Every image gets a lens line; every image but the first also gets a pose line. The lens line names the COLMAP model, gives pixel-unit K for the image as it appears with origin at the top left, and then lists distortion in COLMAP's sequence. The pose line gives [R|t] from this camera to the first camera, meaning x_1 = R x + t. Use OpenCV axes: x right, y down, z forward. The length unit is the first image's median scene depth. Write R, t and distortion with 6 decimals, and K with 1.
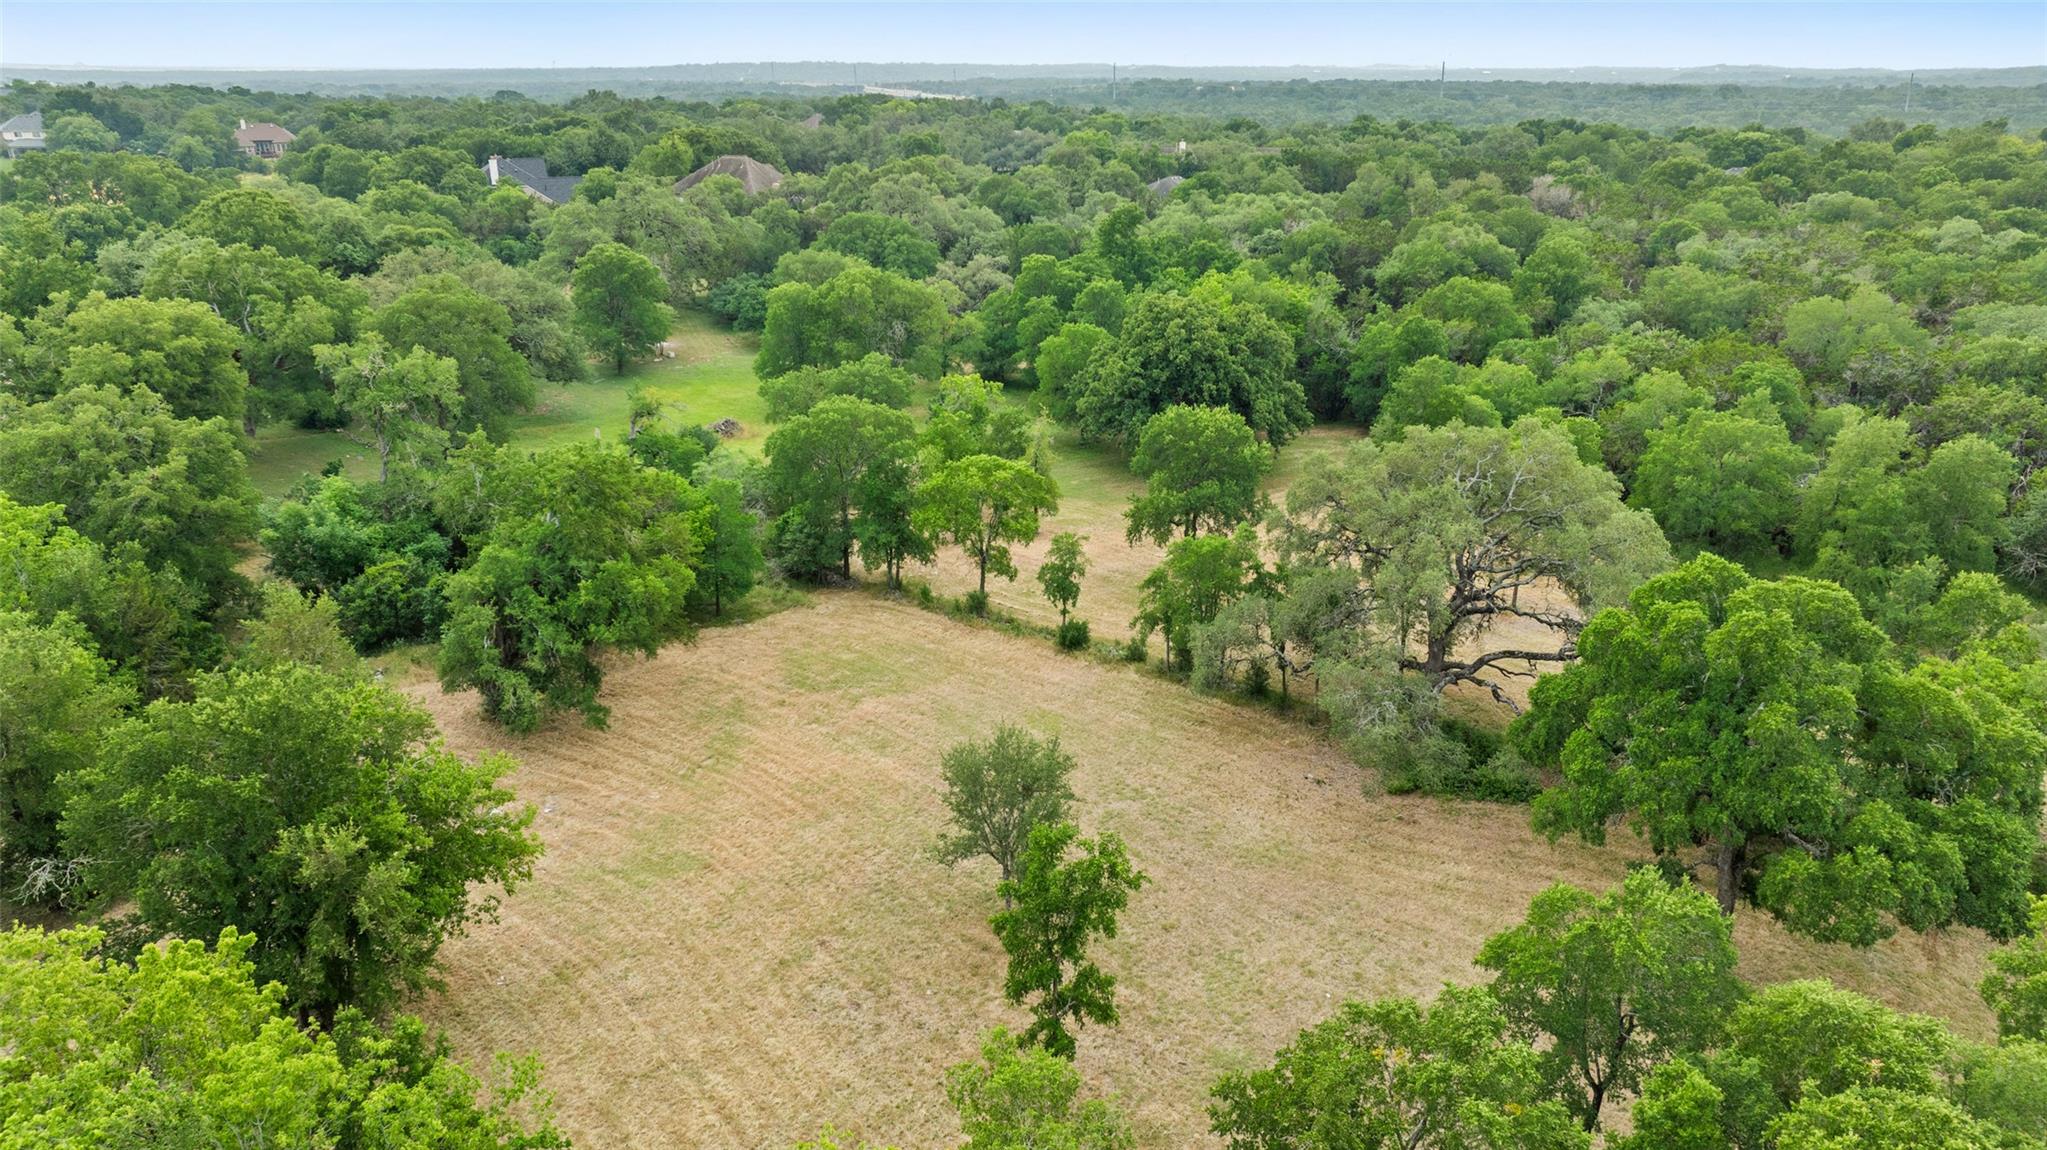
lens RADIAL K [[1526.1, 0, 1083.1], [0, 1526.1, 470.1], [0, 0, 1]] dist [-0.090841, 0.107903]
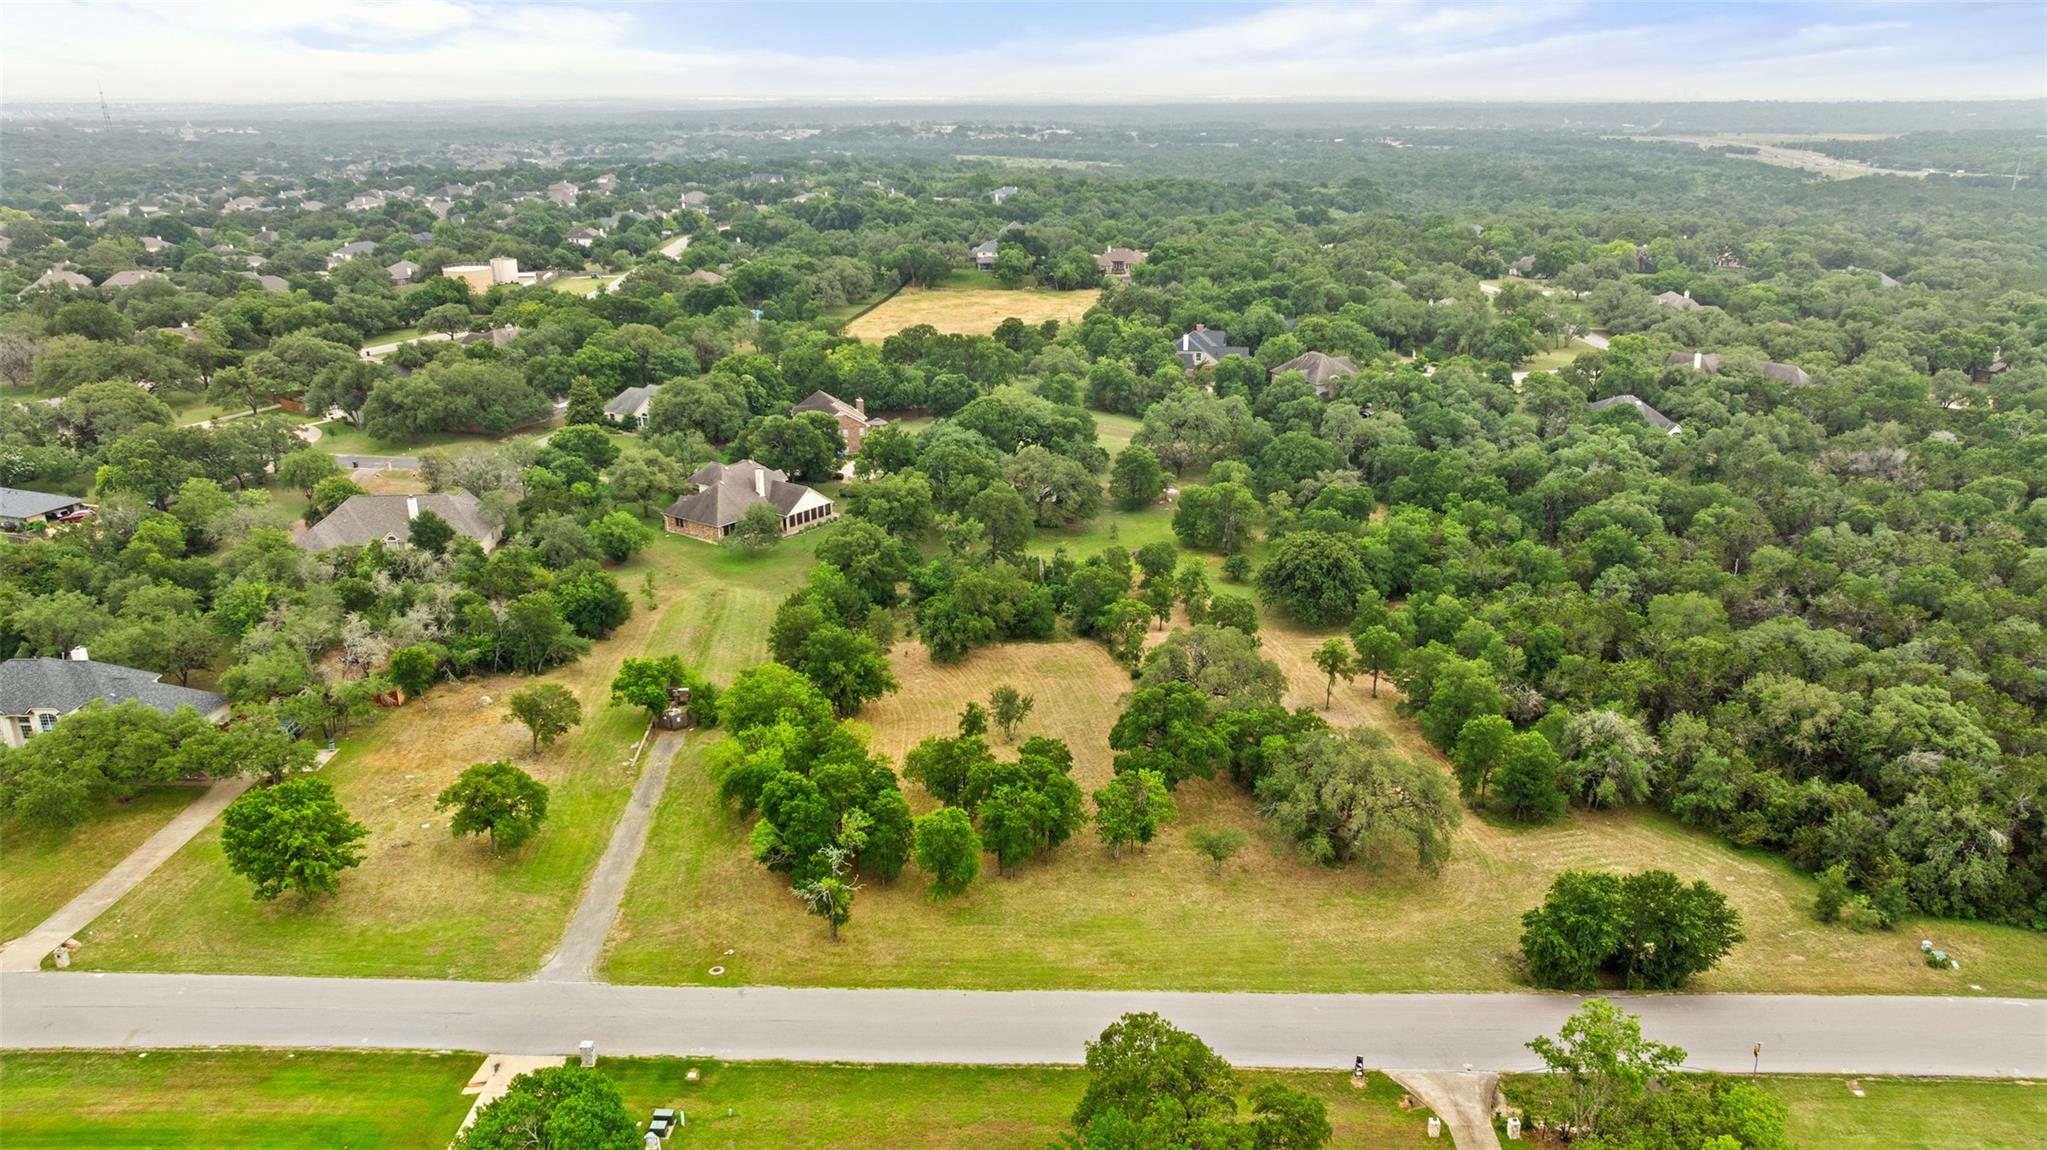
lens RADIAL K [[1465.5, 0, 1023.5], [0, 1465.5, 575.0], [0, 0, 1]] dist [-0.005982, 0.009463]
pose [[0.809712, 0.195432, -0.553329, 0.557908], [-0.163264, 0.980712, 0.107469, -0.140872], [0.563659, 0.003319, 0.826001, -0.564617]]
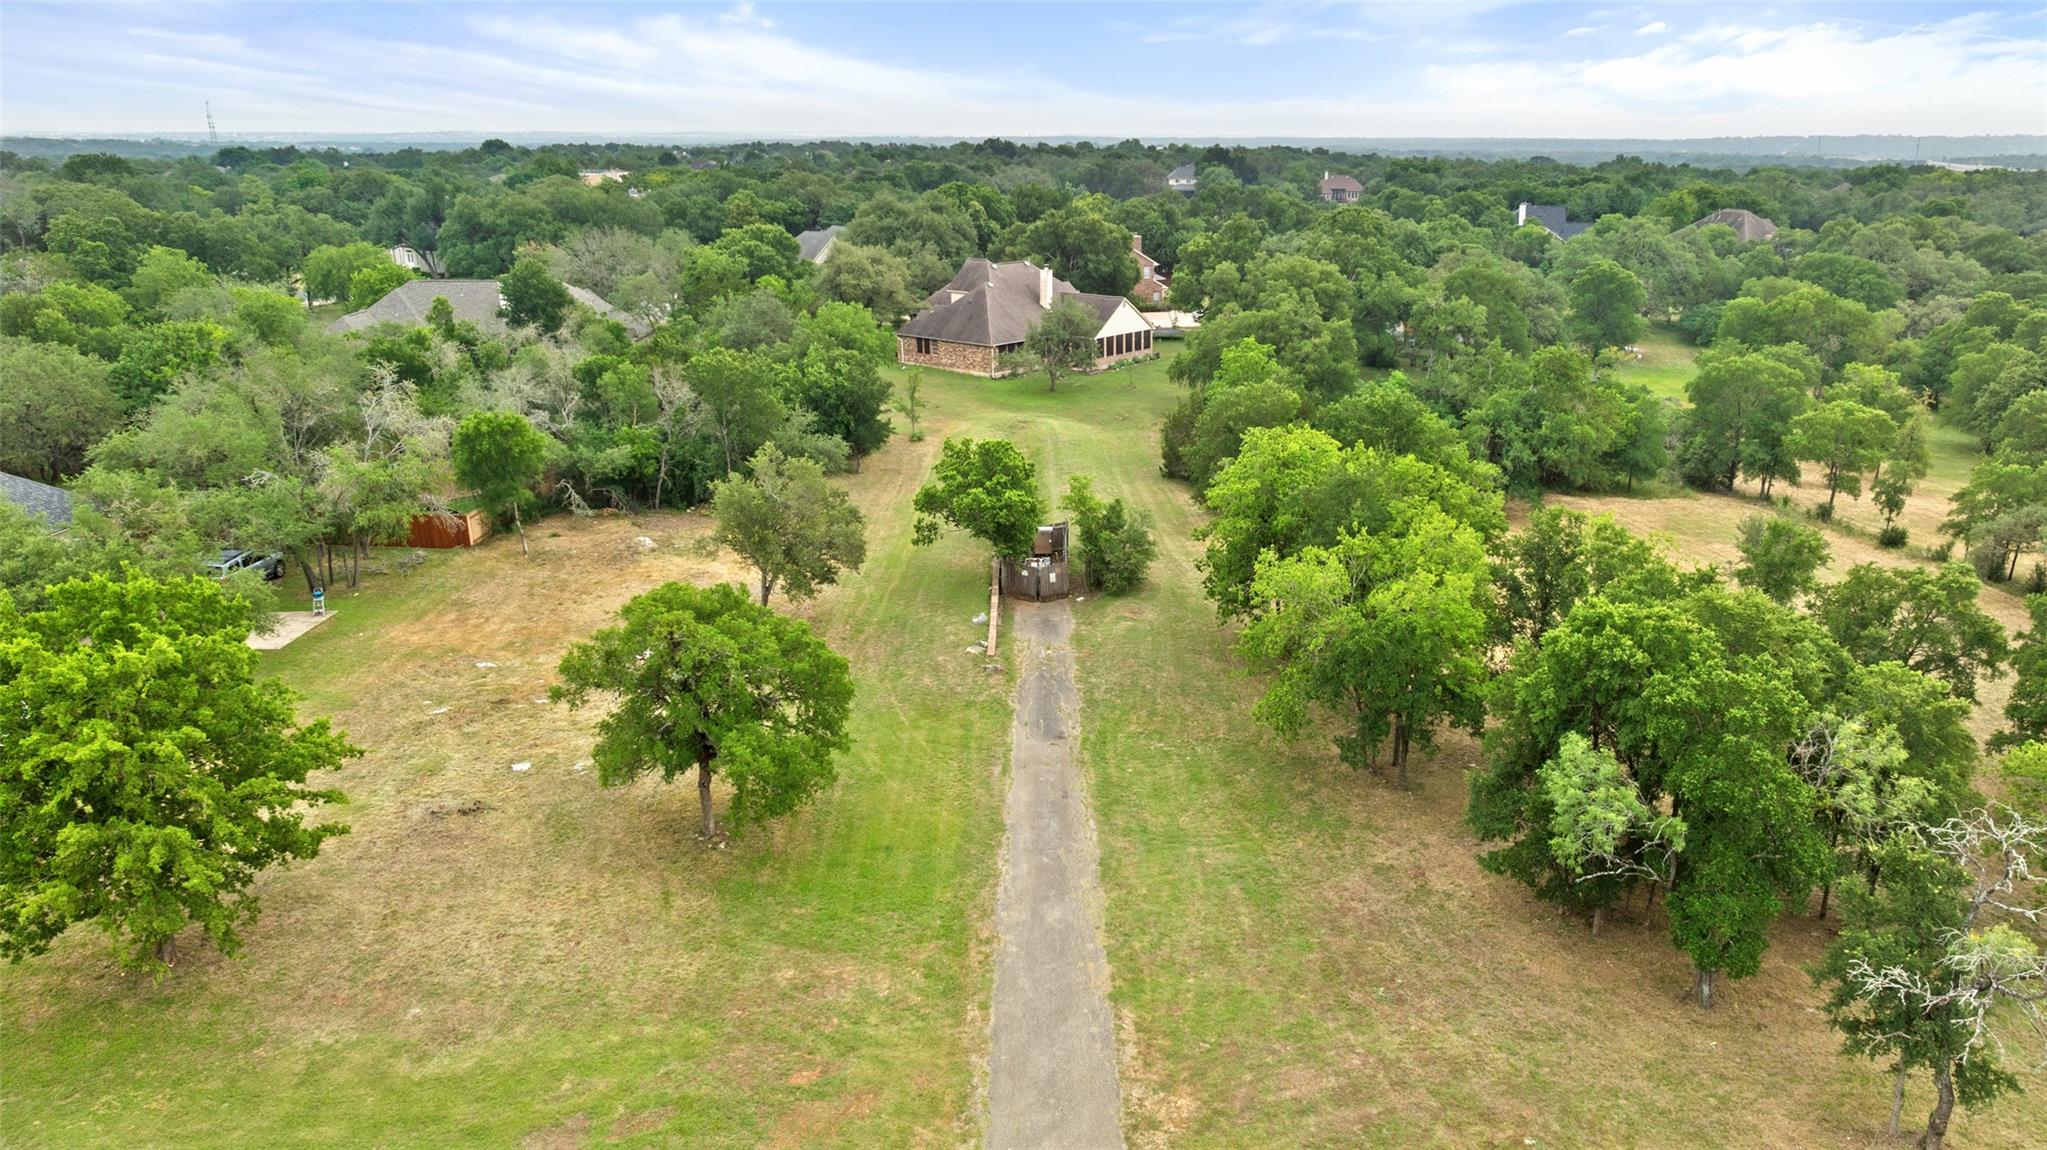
lens RADIAL K [[1465.5, 0, 1023.5], [0, 1465.5, 575.0], [0, 0, 1]] dist [-0.005982, 0.009463]
pose [[0.776386, 0.186551, -0.602017, 0.083962], [-0.169963, 0.981775, 0.085037, 0.073646], [0.606908, 0.036299, 0.793942, -0.231926]]
